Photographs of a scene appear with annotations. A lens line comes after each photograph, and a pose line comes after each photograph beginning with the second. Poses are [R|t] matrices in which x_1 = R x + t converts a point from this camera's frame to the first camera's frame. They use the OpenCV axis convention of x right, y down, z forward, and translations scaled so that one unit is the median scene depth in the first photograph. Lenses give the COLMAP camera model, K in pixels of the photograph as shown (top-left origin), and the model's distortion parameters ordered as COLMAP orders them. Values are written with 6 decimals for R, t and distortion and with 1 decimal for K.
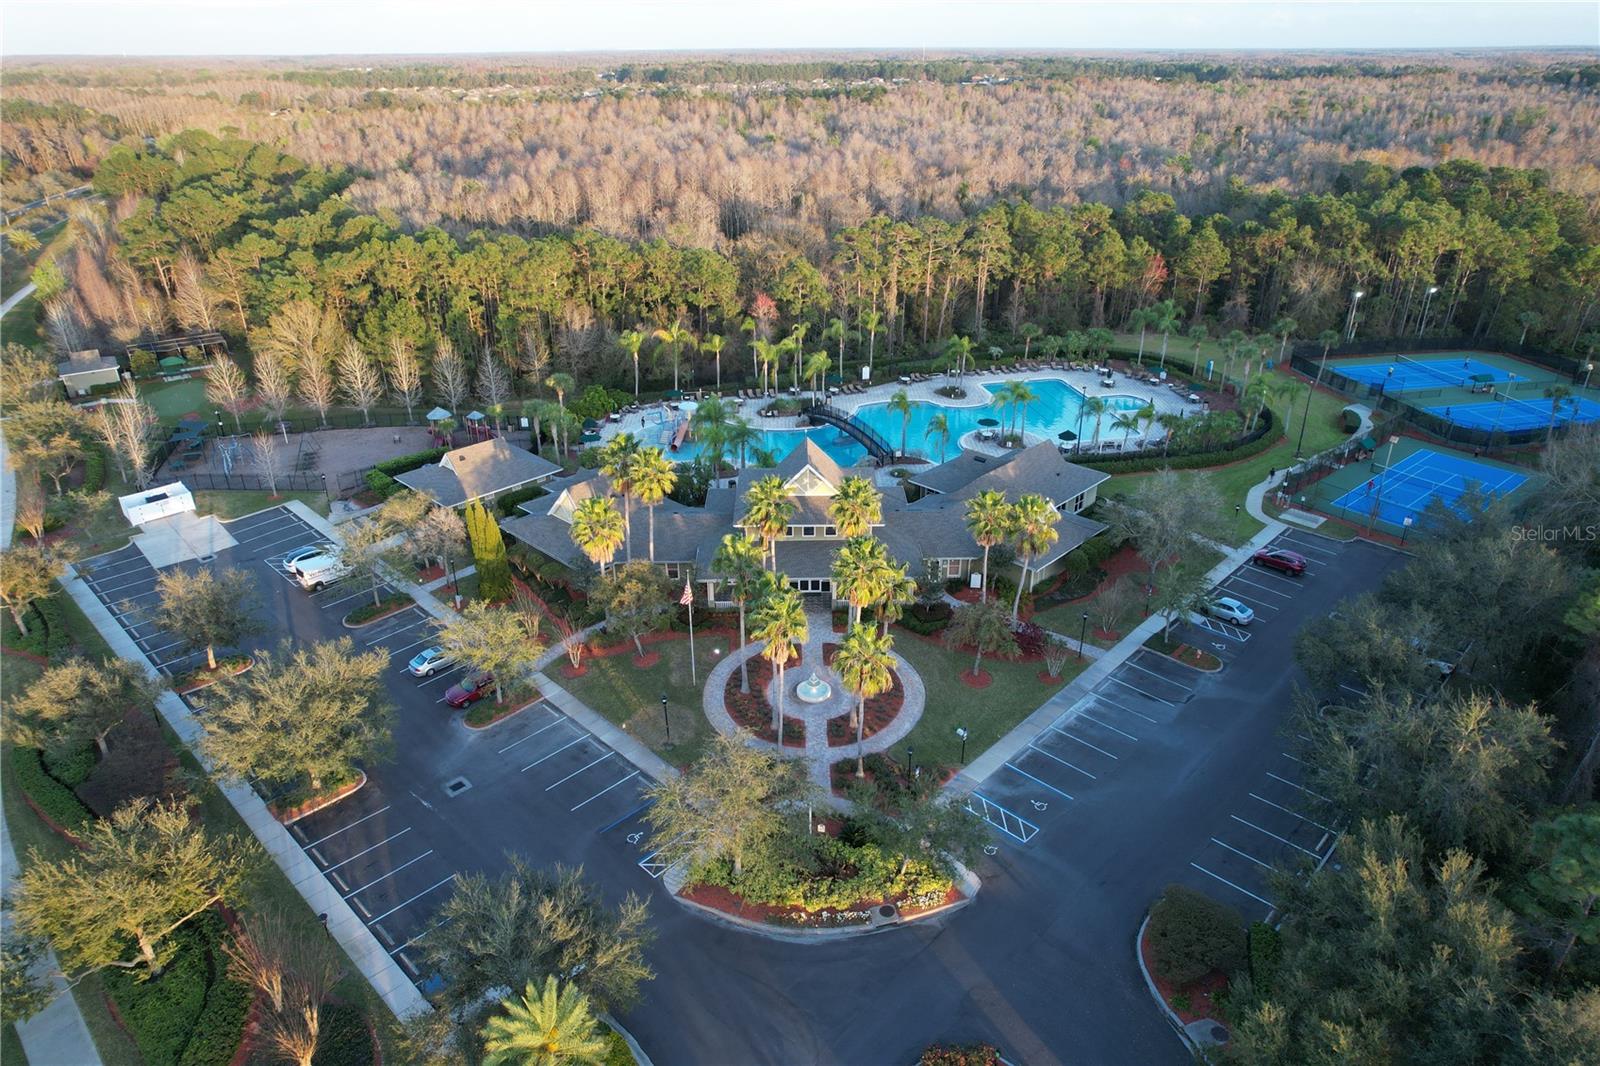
lens RADIAL K [[1008.5, 0, 800.0], [0, 1008.5, 533.0], [0, 0, 1]] dist [-0.090512, 0.083294]
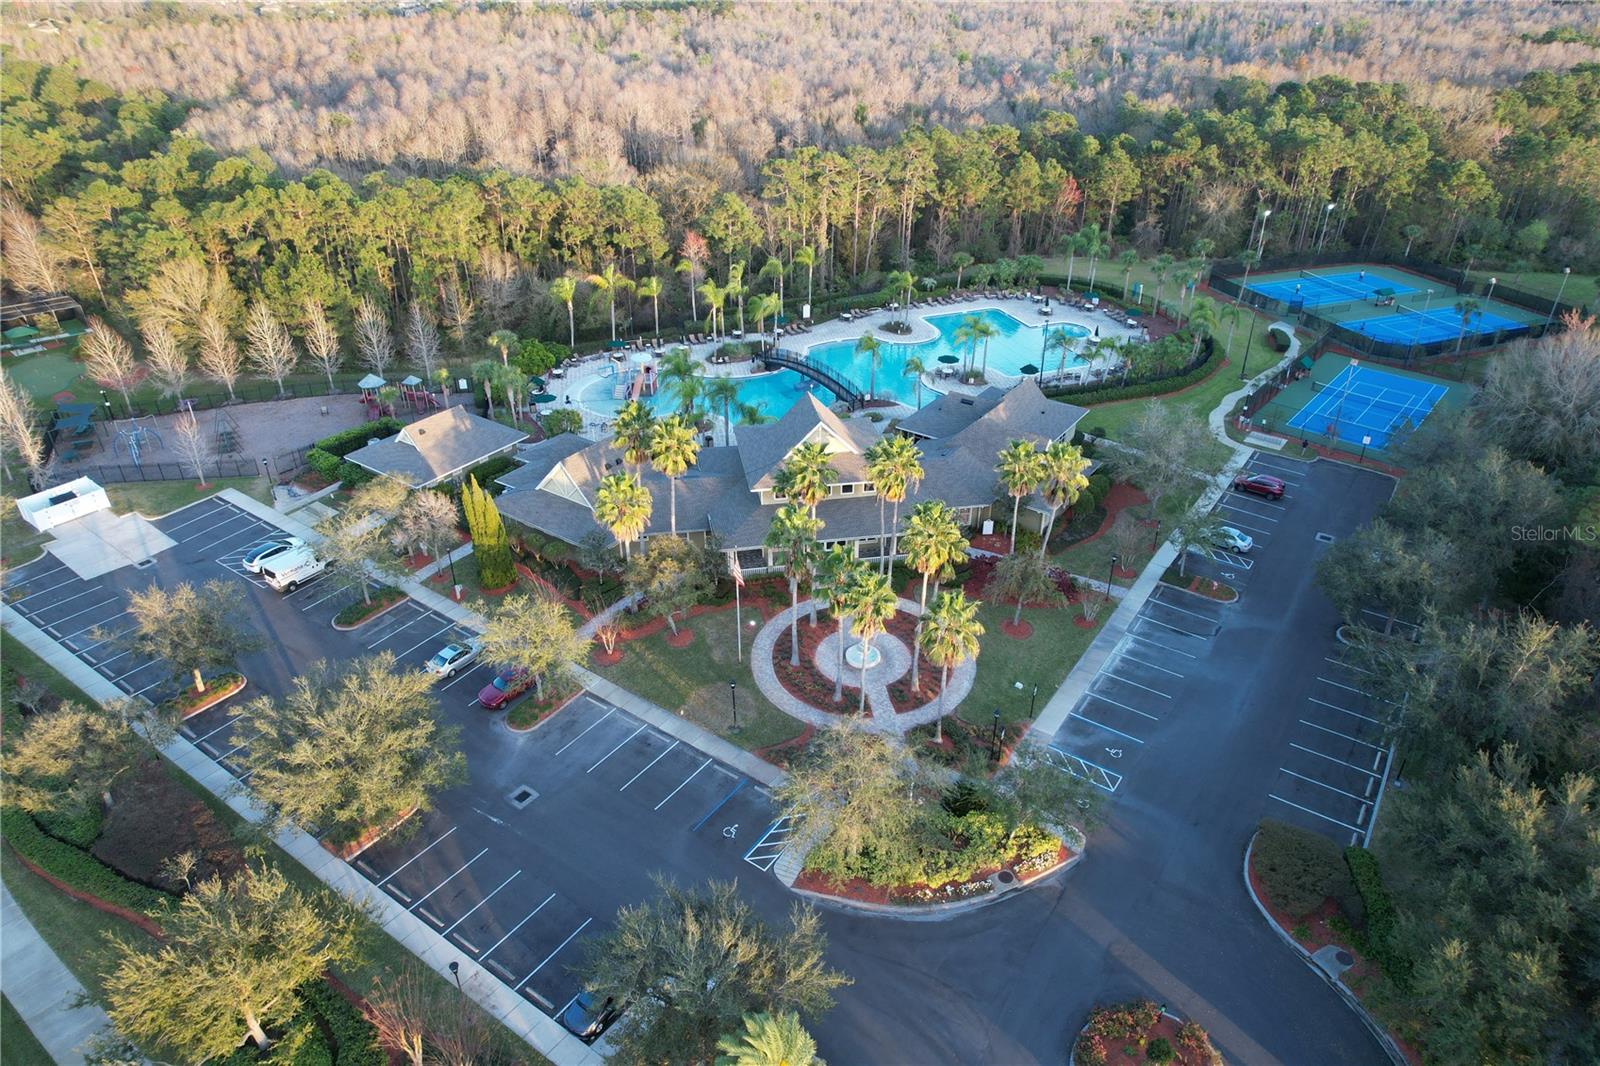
lens RADIAL K [[1008.5, 0, 800.0], [0, 1008.5, 533.0], [0, 0, 1]] dist [-0.090512, 0.083294]
pose [[0.987813, -0.074551, 0.136629, -0.112074], [0.063837, 0.994652, 0.081195, -0.030542], [-0.141951, -0.071483, 0.987289, 0.028121]]
